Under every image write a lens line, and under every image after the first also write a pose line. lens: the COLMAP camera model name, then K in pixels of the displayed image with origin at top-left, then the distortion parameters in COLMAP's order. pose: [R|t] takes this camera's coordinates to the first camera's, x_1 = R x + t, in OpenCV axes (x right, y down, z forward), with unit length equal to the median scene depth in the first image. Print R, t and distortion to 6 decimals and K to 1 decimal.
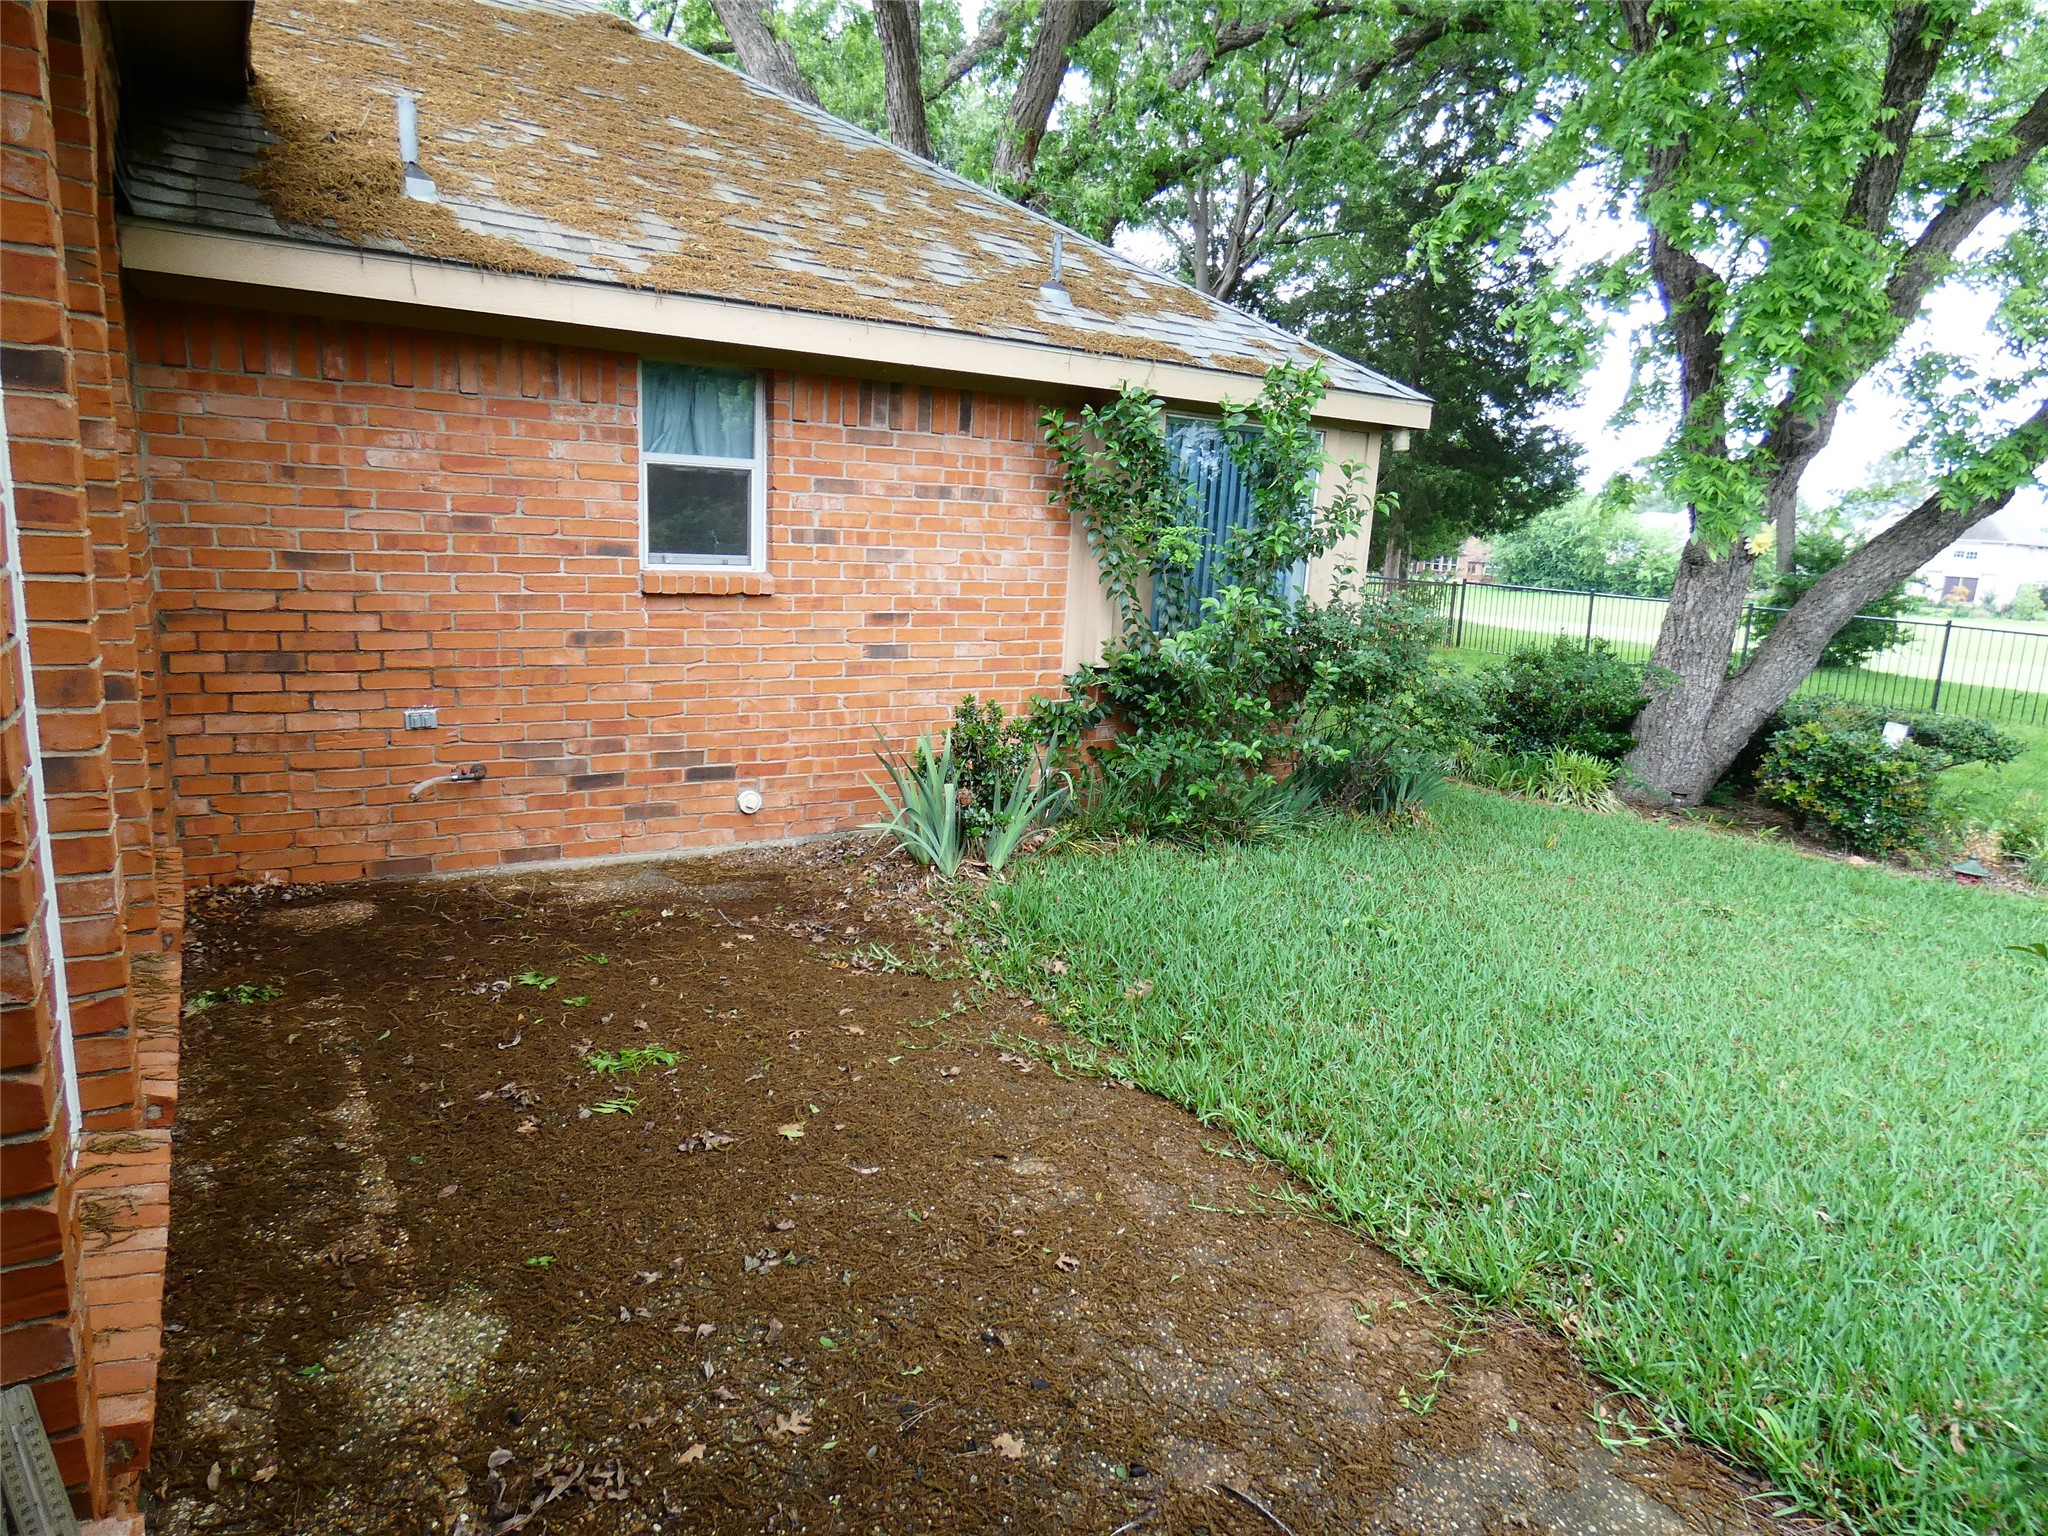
lens RADIAL K [[1226.5, 0, 1023.6], [0, 1226.5, 770.8], [0, 0, 1]] dist [-0.005952, -0.002885]
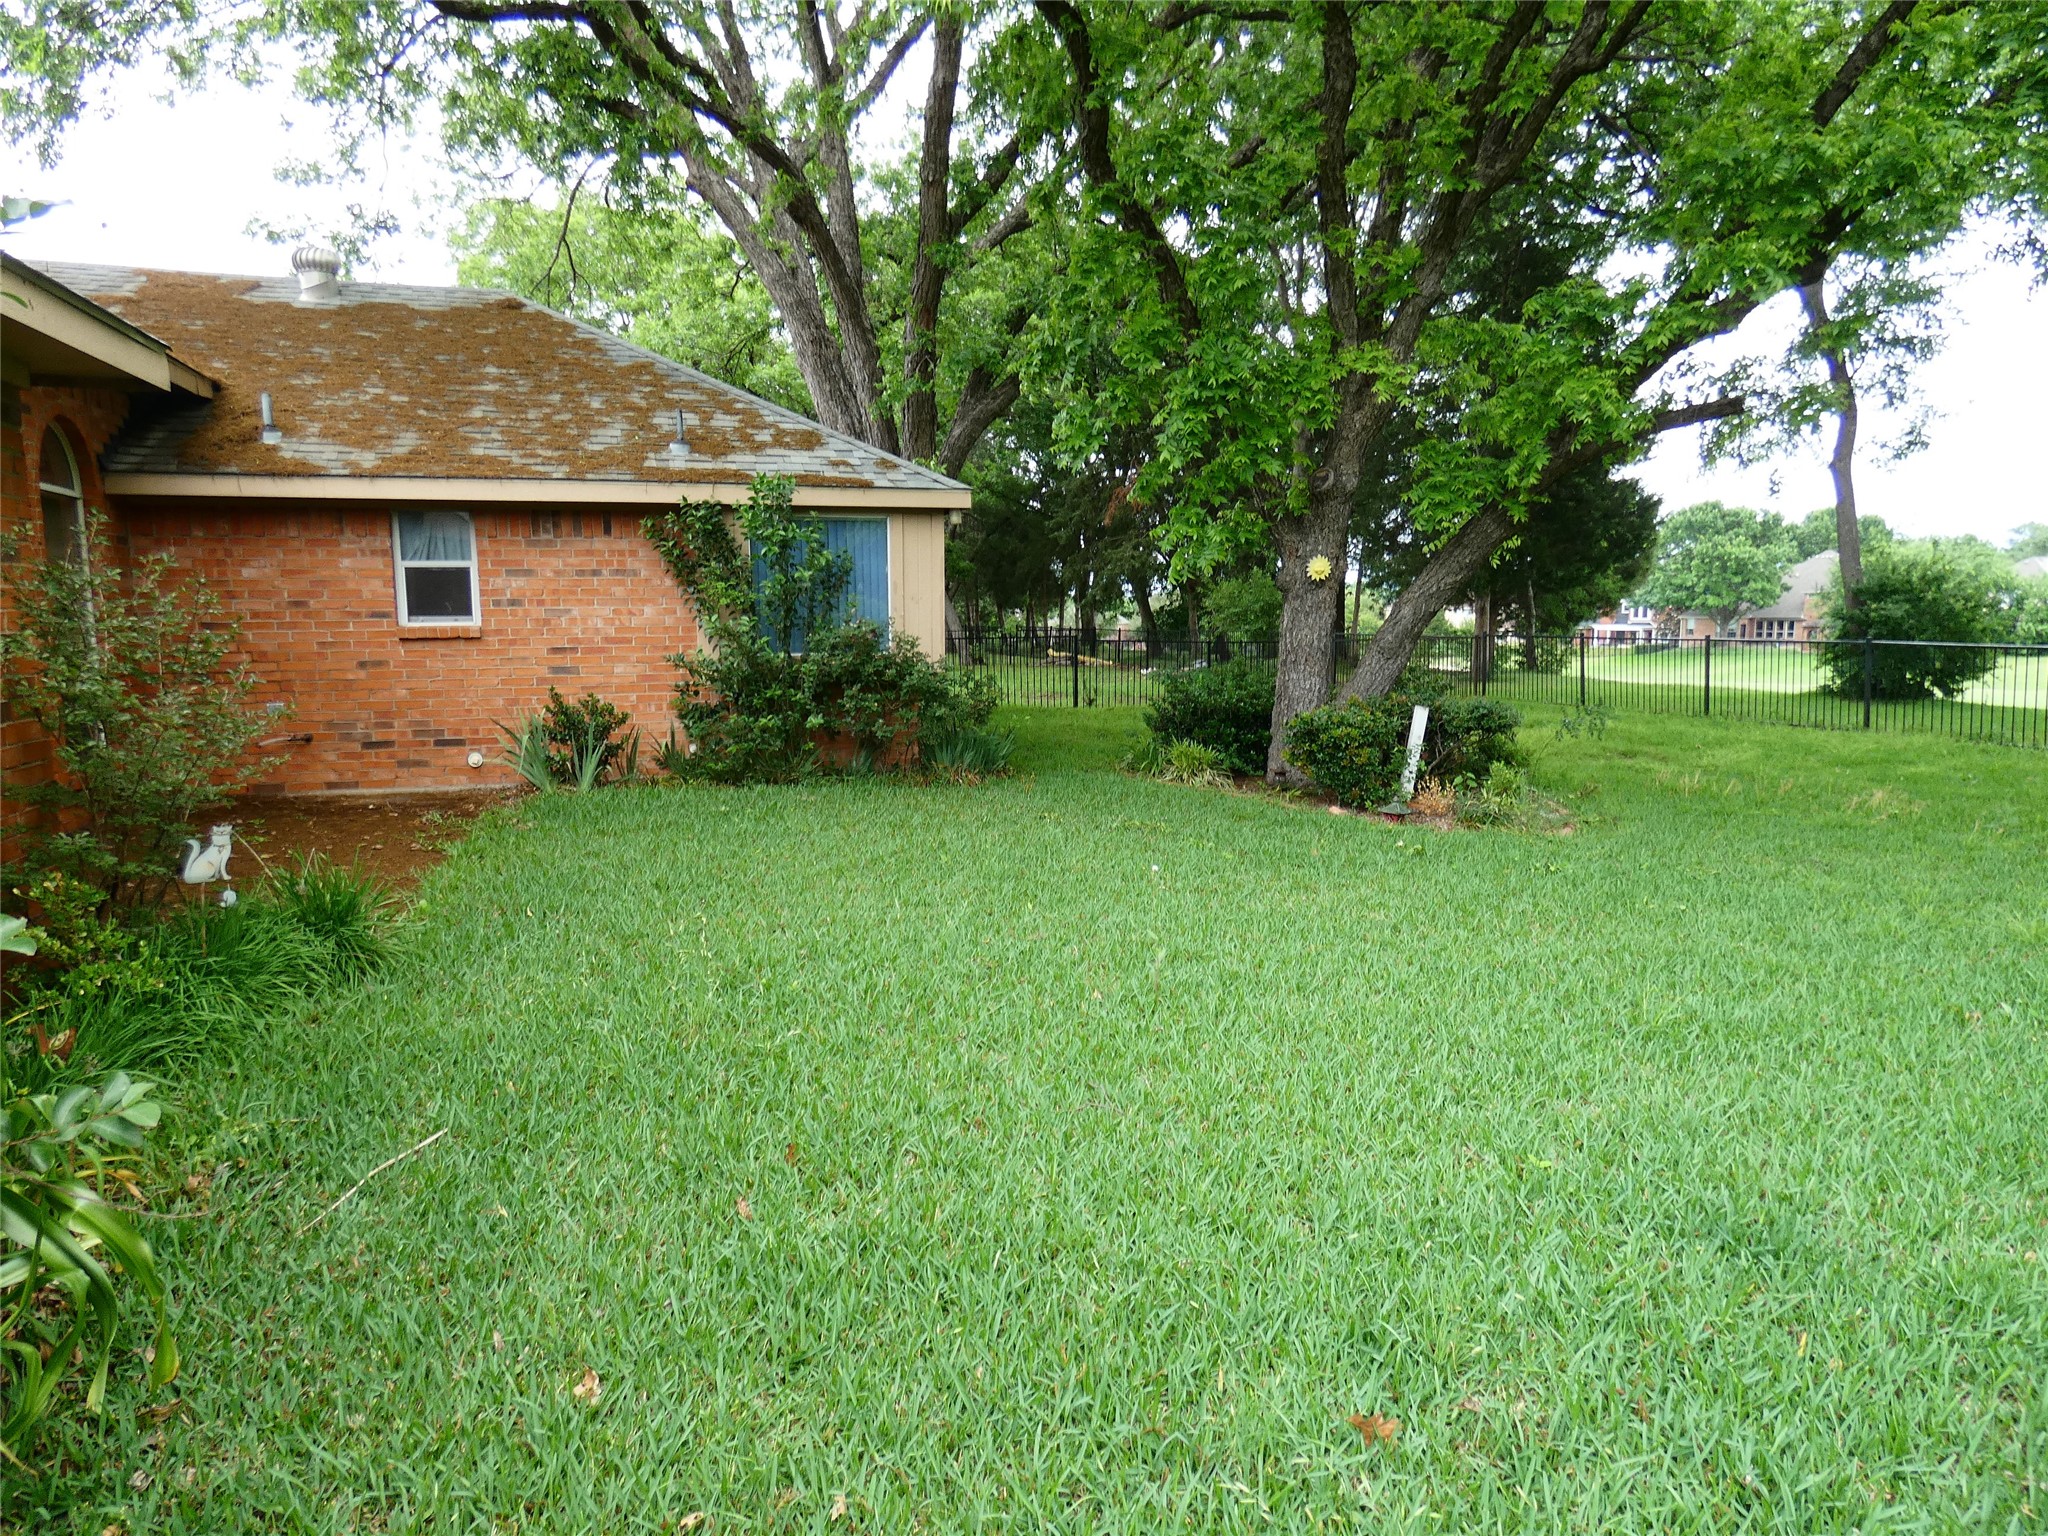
lens RADIAL K [[1226.5, 0, 1023.3], [0, 1226.5, 765.1], [0, 0, 1]] dist [-0.005952, -0.002885]
pose [[0.963734, -0.027580, -0.265435, 0.908518], [0.004753, 0.996261, -0.086259, 0.173308], [0.266822, 0.081869, 0.960262, -0.402051]]
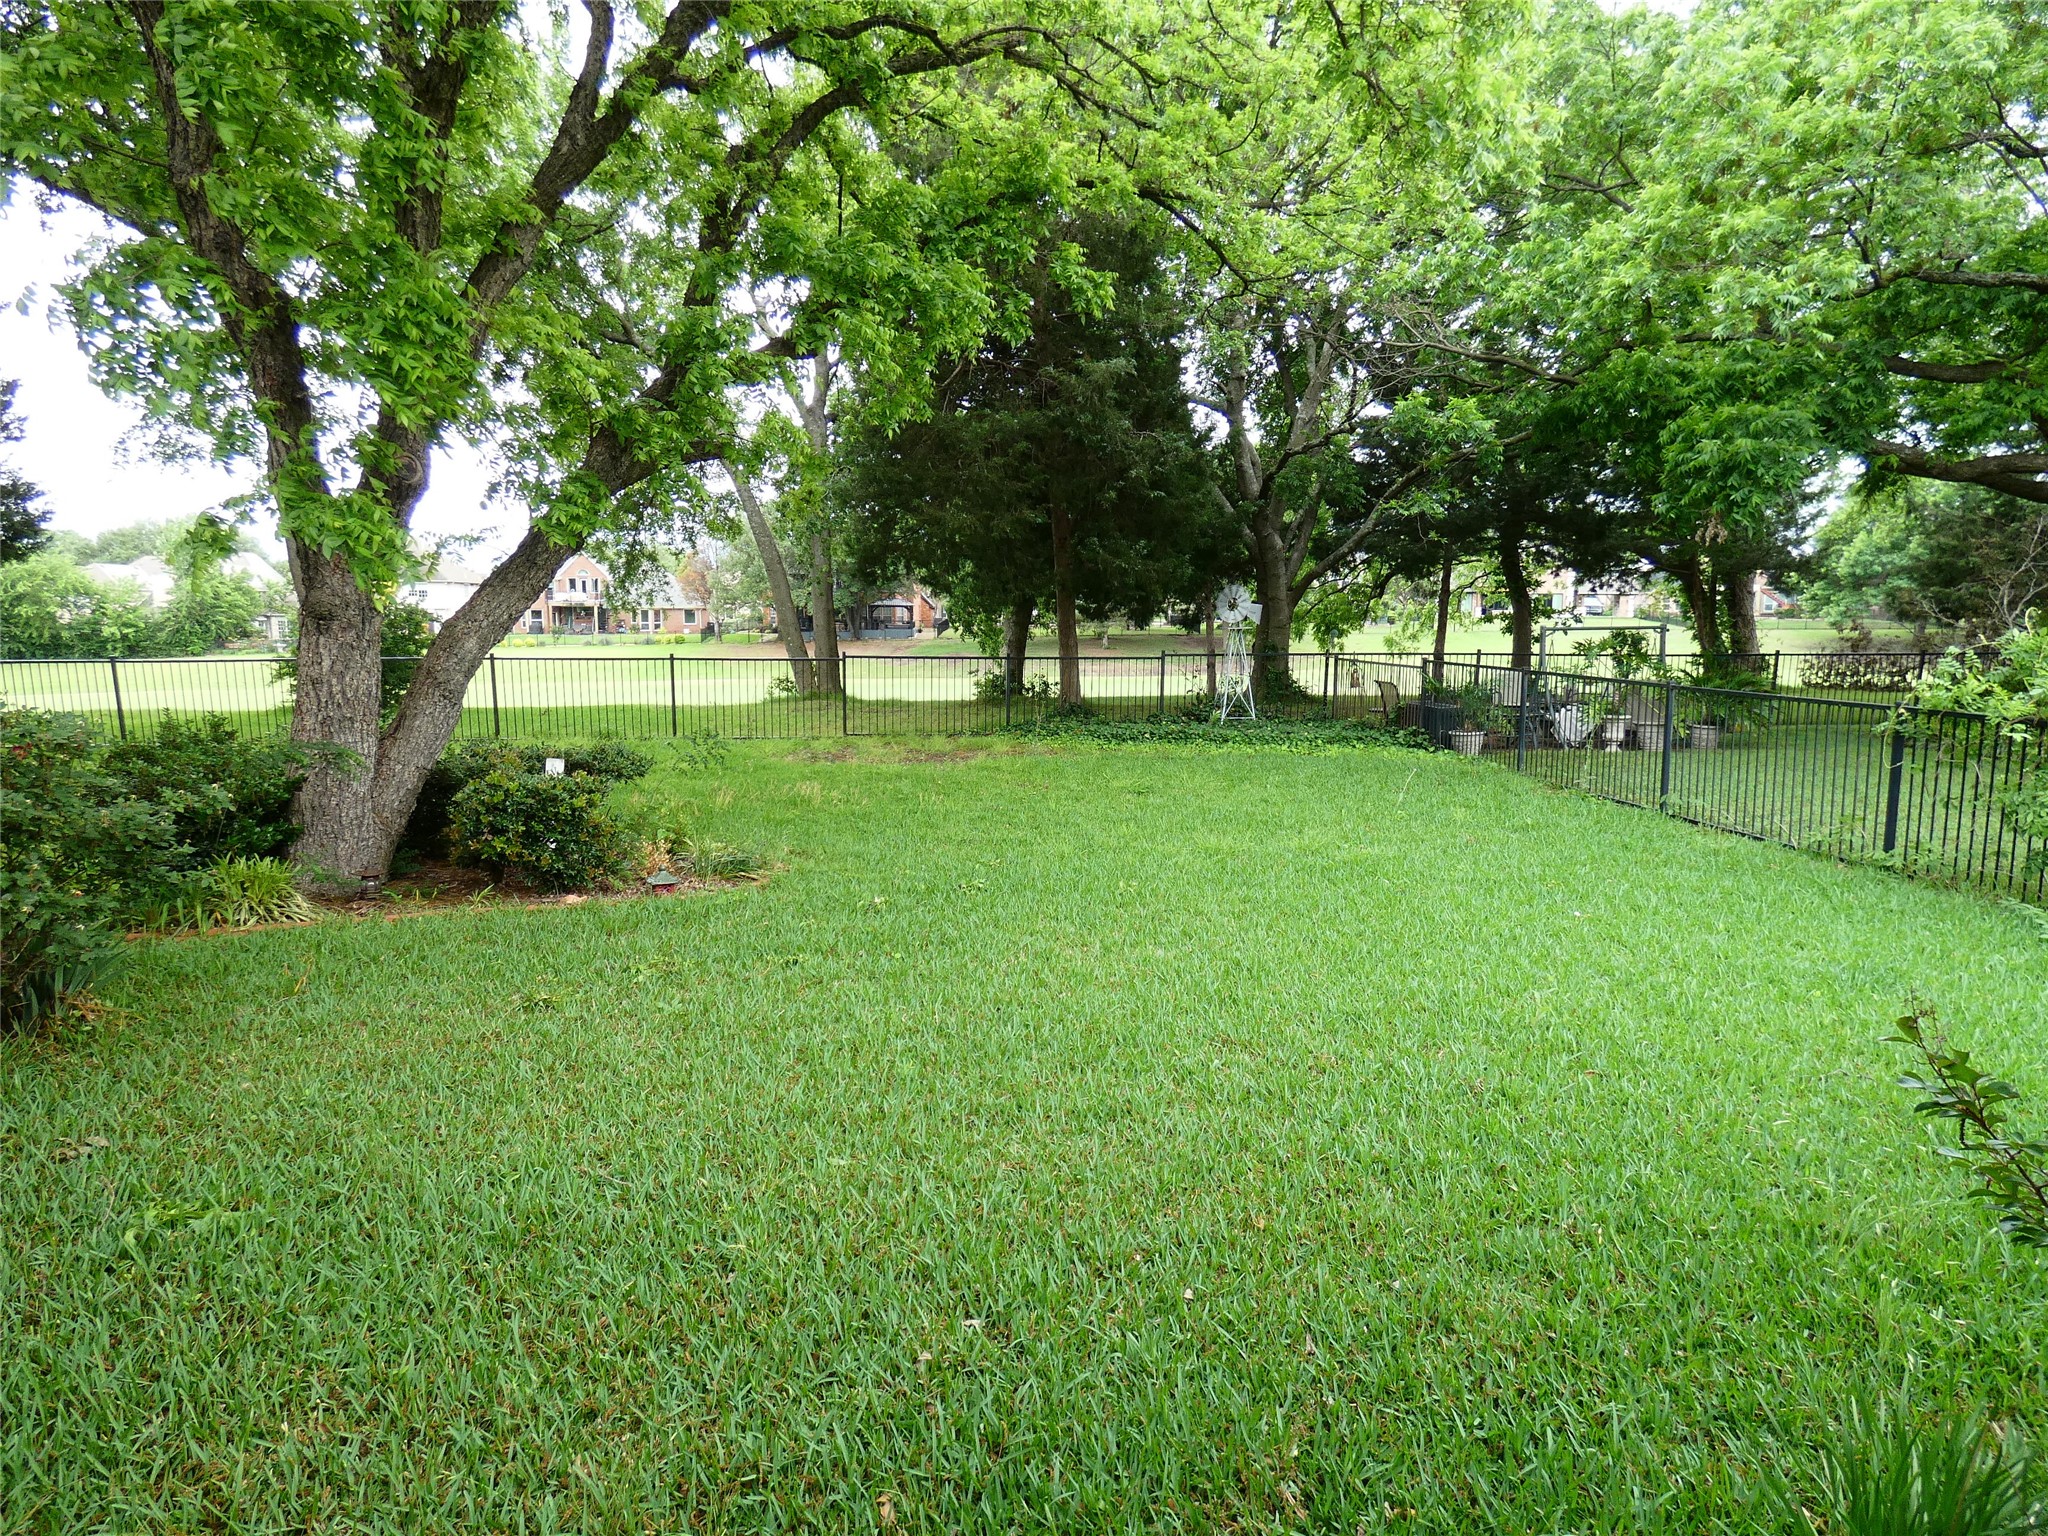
lens RADIAL K [[1226.5, 0, 1012.9], [0, 1226.5, 776.3], [0, 0, 1]] dist [-0.005952, -0.002885]
pose [[0.447519, -0.177282, 0.876526, -0.028708], [0.205976, 0.974234, 0.091881, -0.054688], [-0.870230, 0.139425, 0.472504, 0.247182]]
